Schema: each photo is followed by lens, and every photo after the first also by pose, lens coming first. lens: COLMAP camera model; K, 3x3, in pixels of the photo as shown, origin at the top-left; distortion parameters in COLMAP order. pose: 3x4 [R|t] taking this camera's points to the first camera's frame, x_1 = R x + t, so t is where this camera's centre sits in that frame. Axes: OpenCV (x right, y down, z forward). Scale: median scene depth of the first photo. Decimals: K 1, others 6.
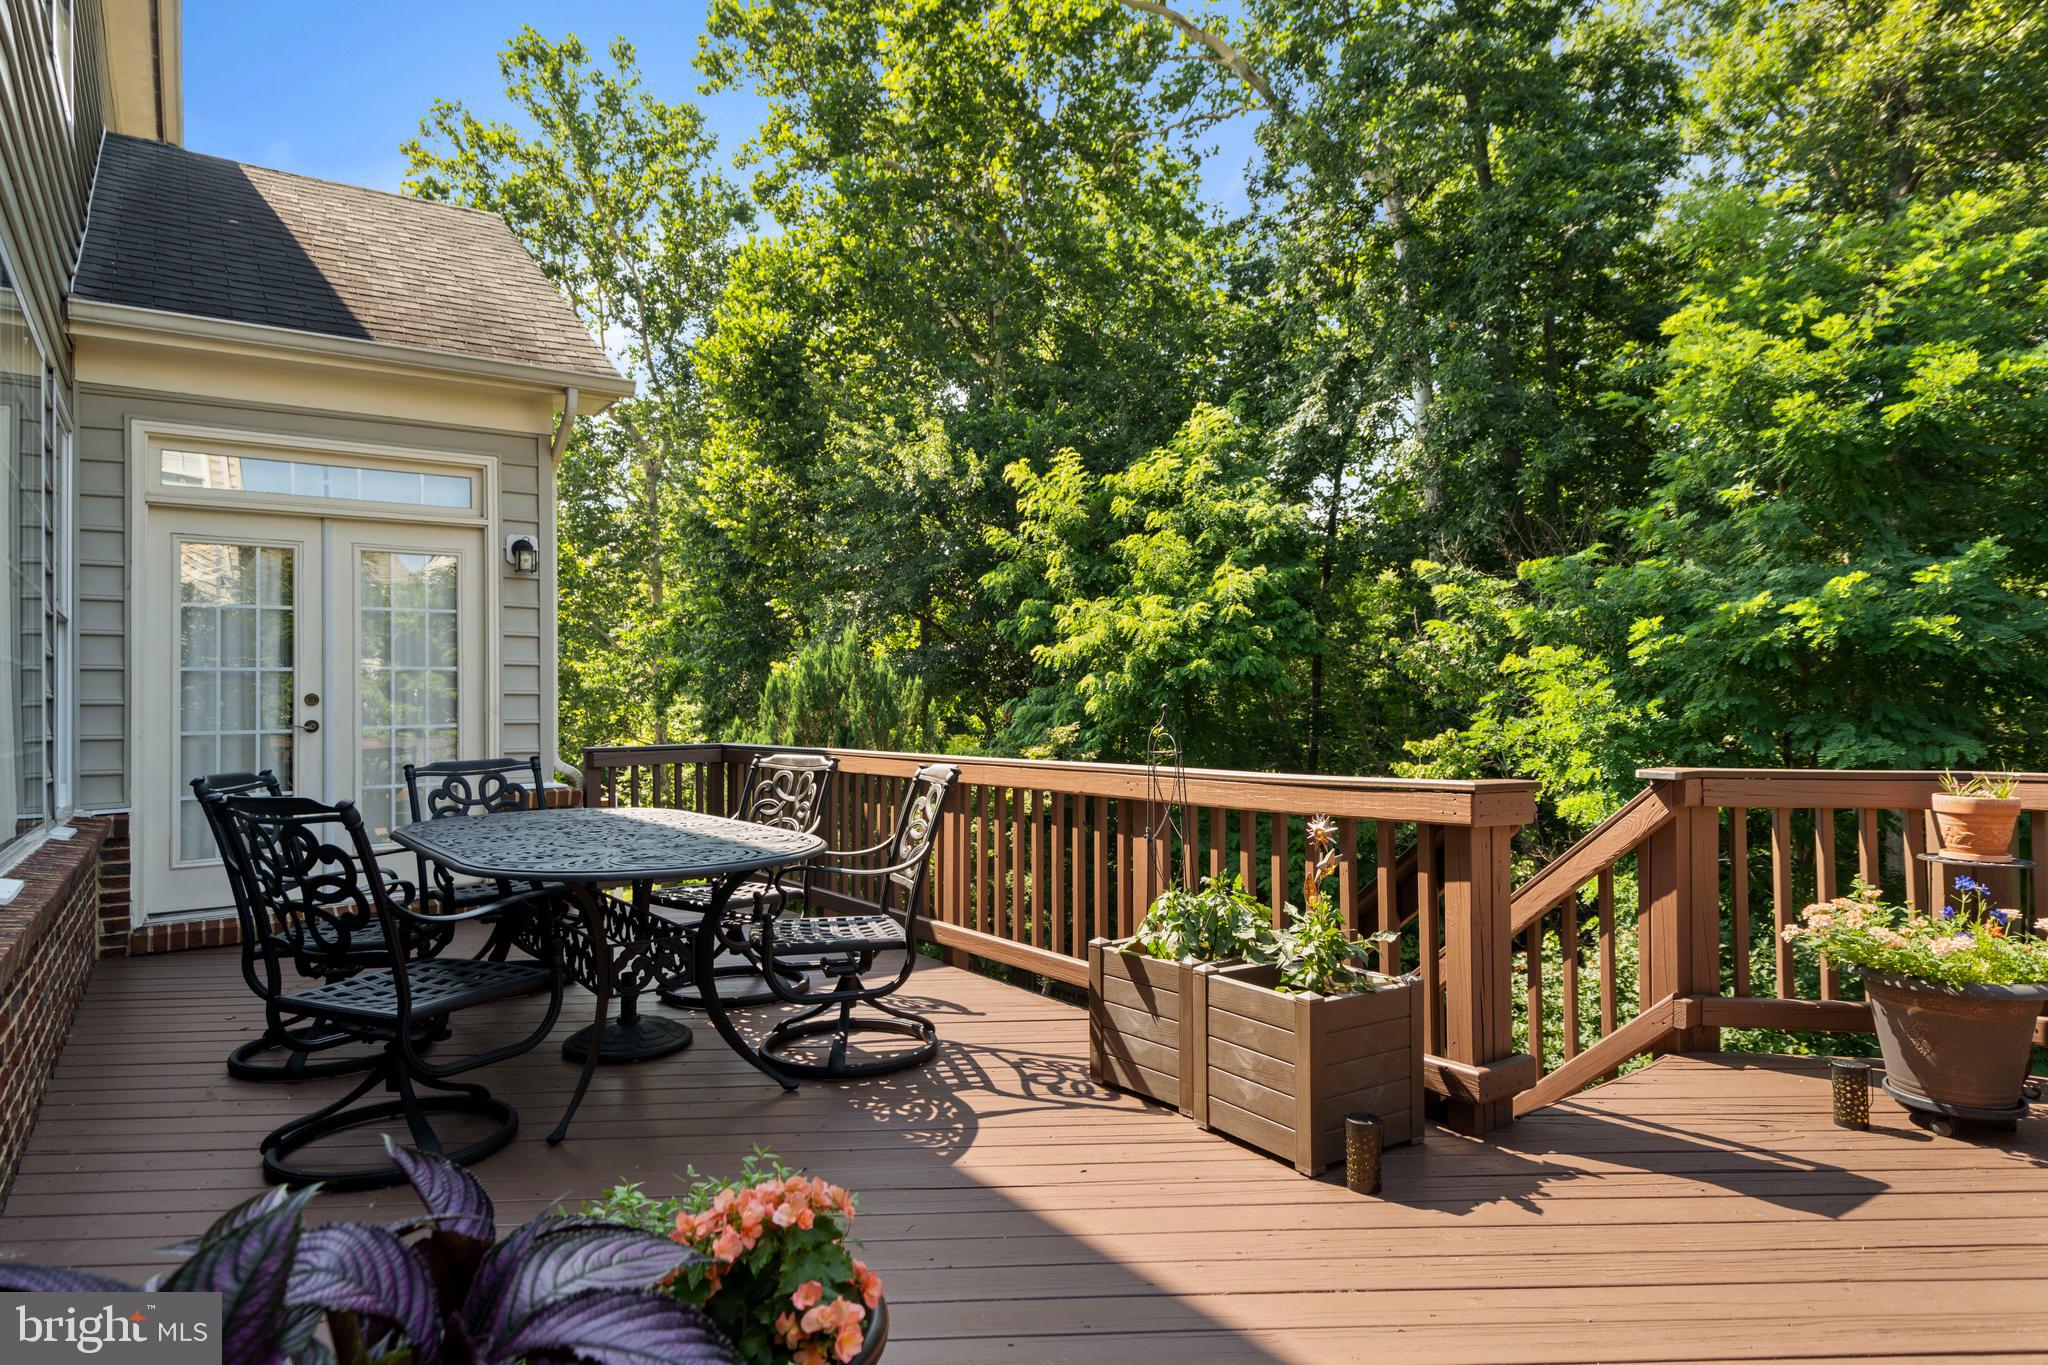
lens RADIAL K [[1152.9, 0, 1024.0], [0, 1152.9, 682.5], [0, 0, 1]] dist [0.005191, 0.000455]
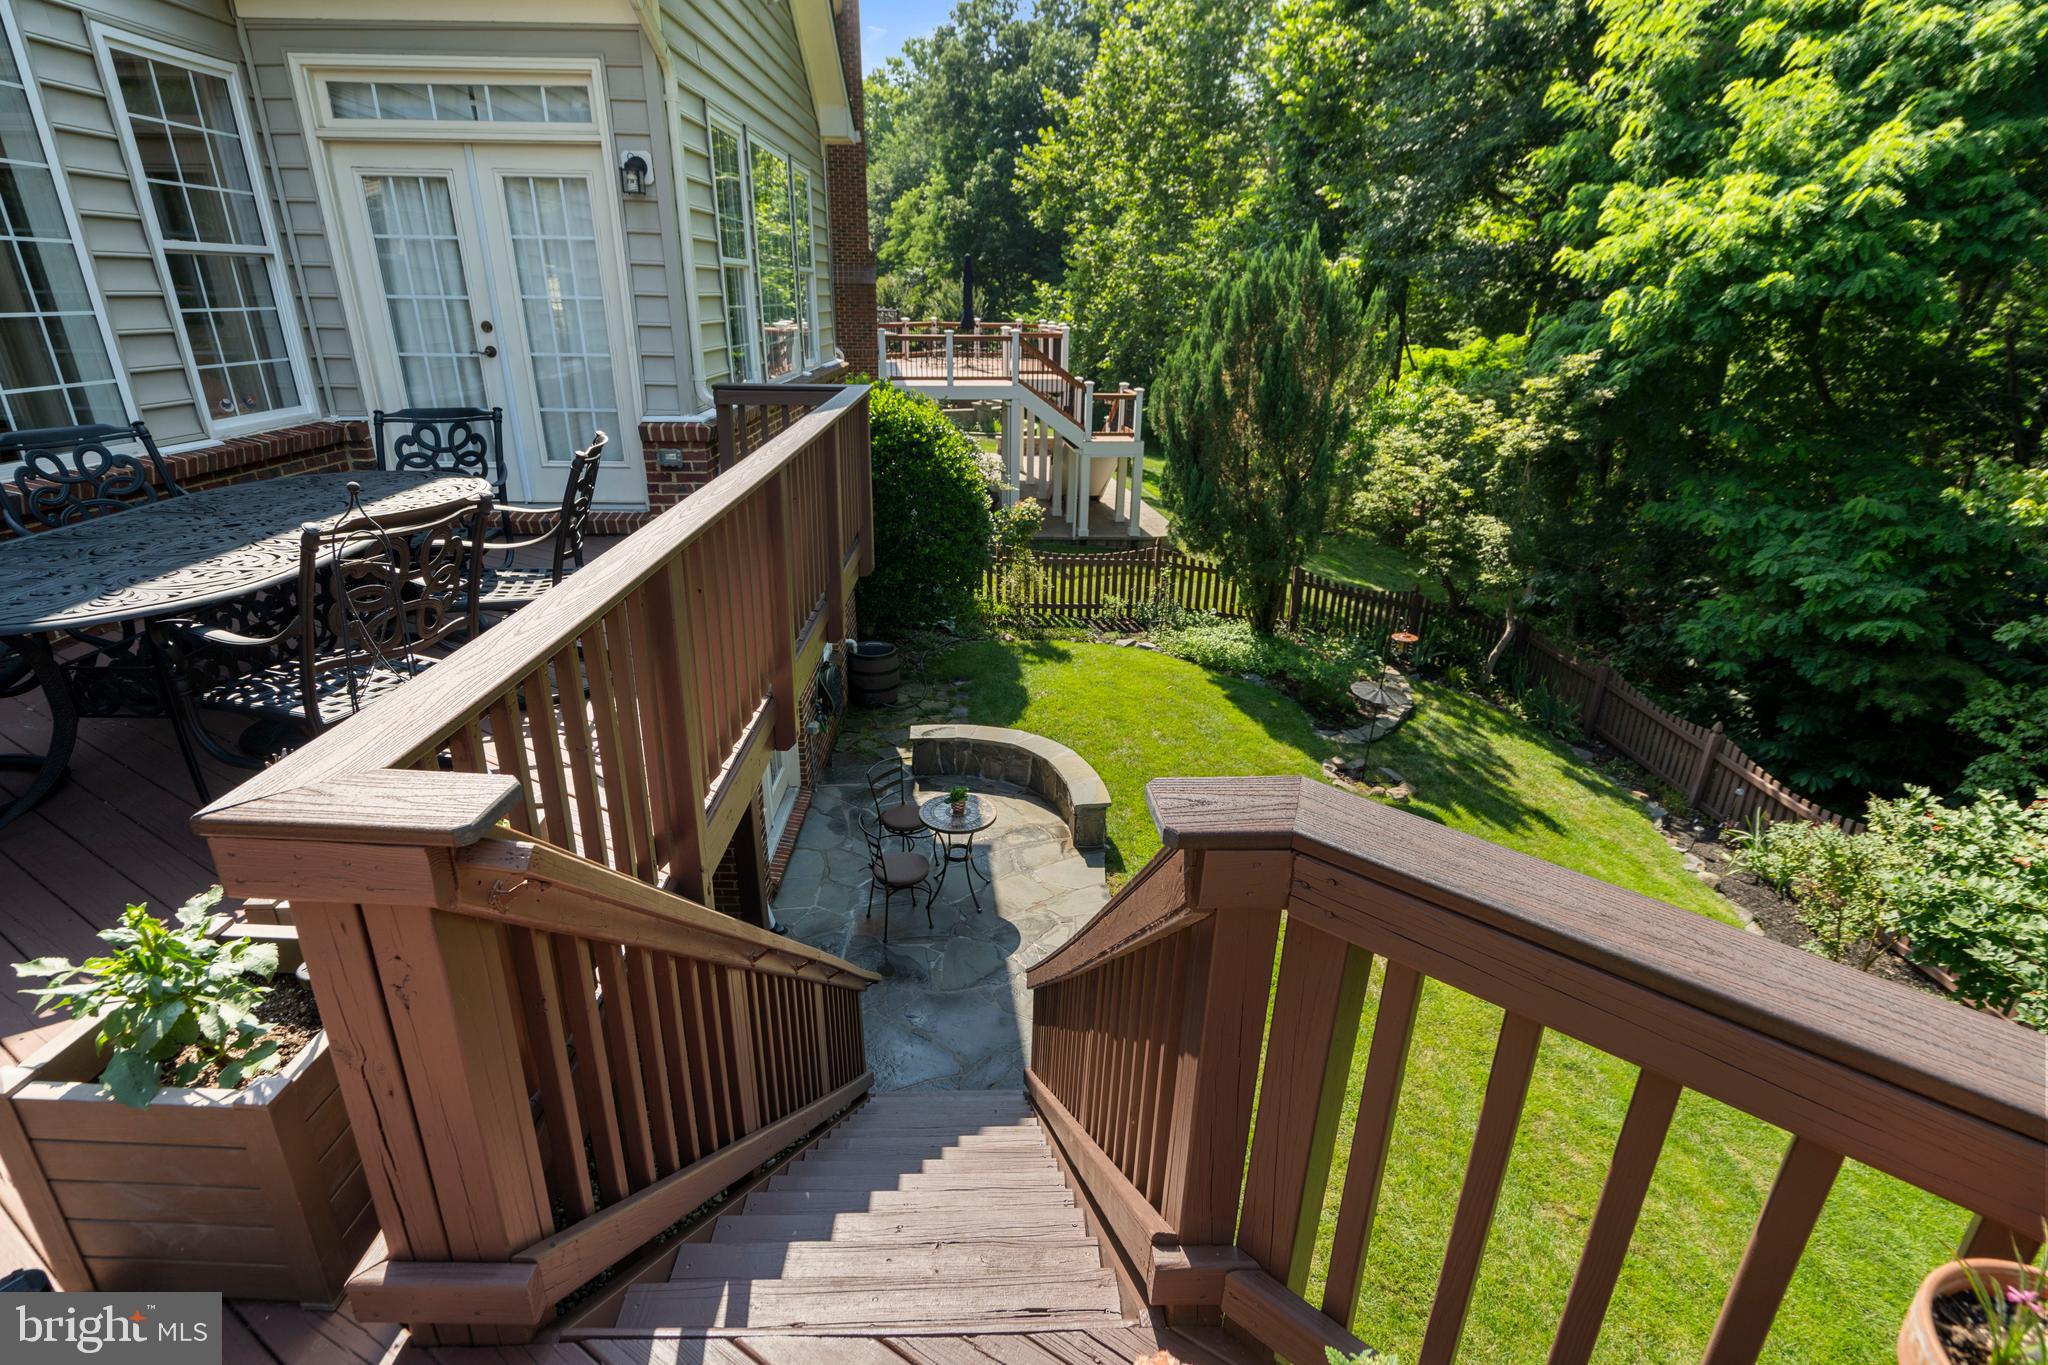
lens RADIAL K [[999.6, 0, 1029.8], [0, 999.6, 685.5], [0, 0, 1]] dist [0.002634, 0.001797]
pose [[0.823928, 0.236095, -0.515172, 0.143587], [-0.017957, 0.919502, 0.392675, -0.019808], [0.566410, -0.314285, 0.761843, 0.156683]]
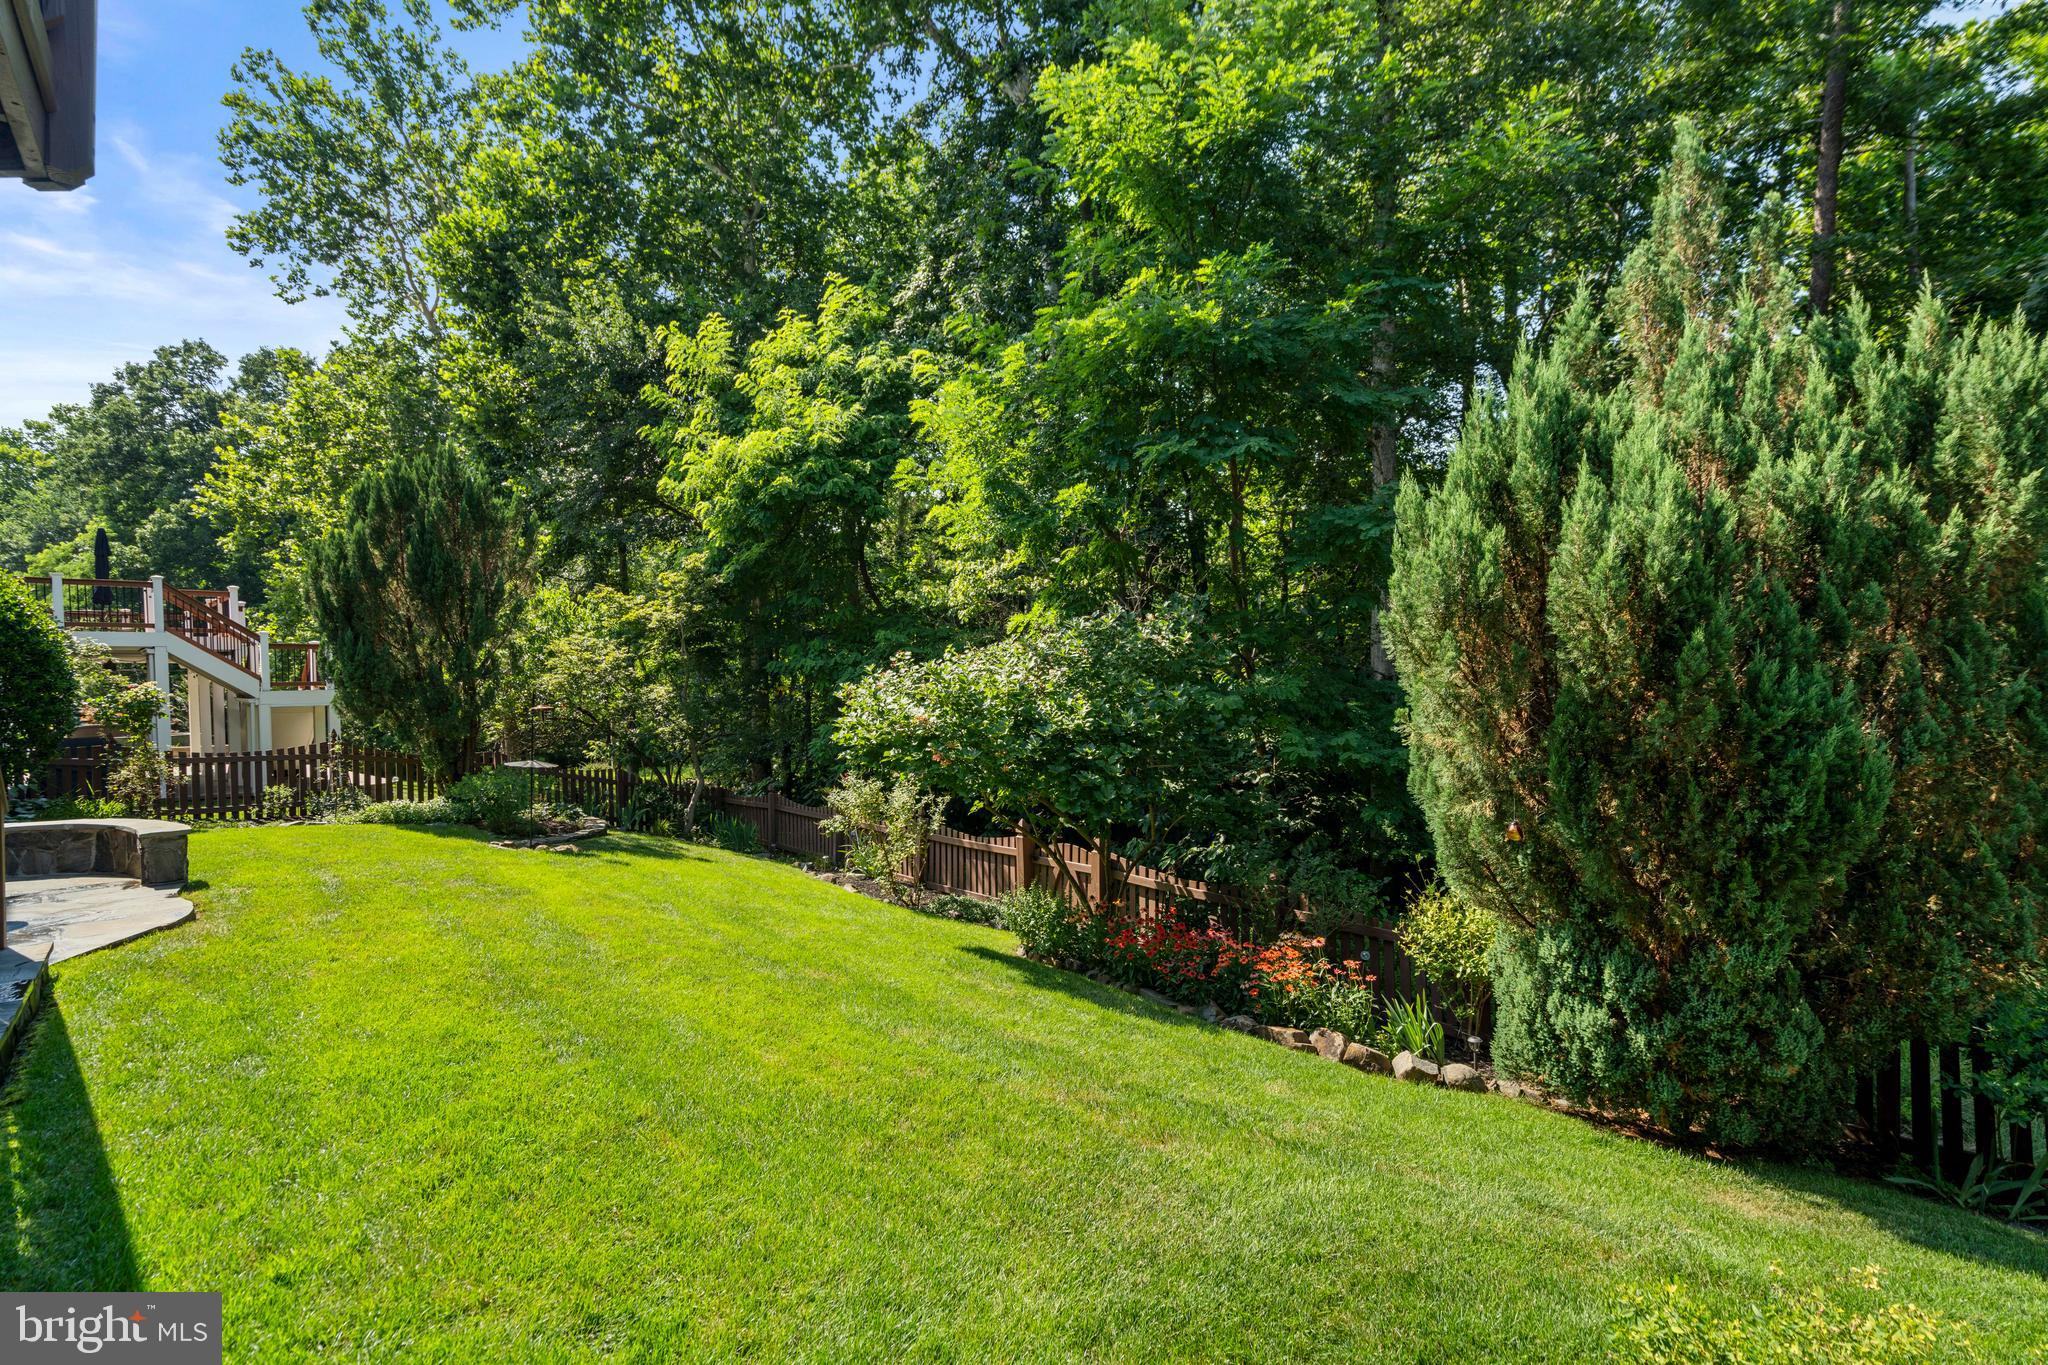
lens RADIAL K [[940.9, 0, 1021.1], [0, 940.9, 689.3], [0, 0, 1]] dist [-0.000425, 0.000665]
pose [[0.997244, -0.005546, 0.073989, 0.300894], [0.002877, 0.999343, 0.036130, 0.147051], [-0.074140, -0.035818, 0.996604, 0.060036]]
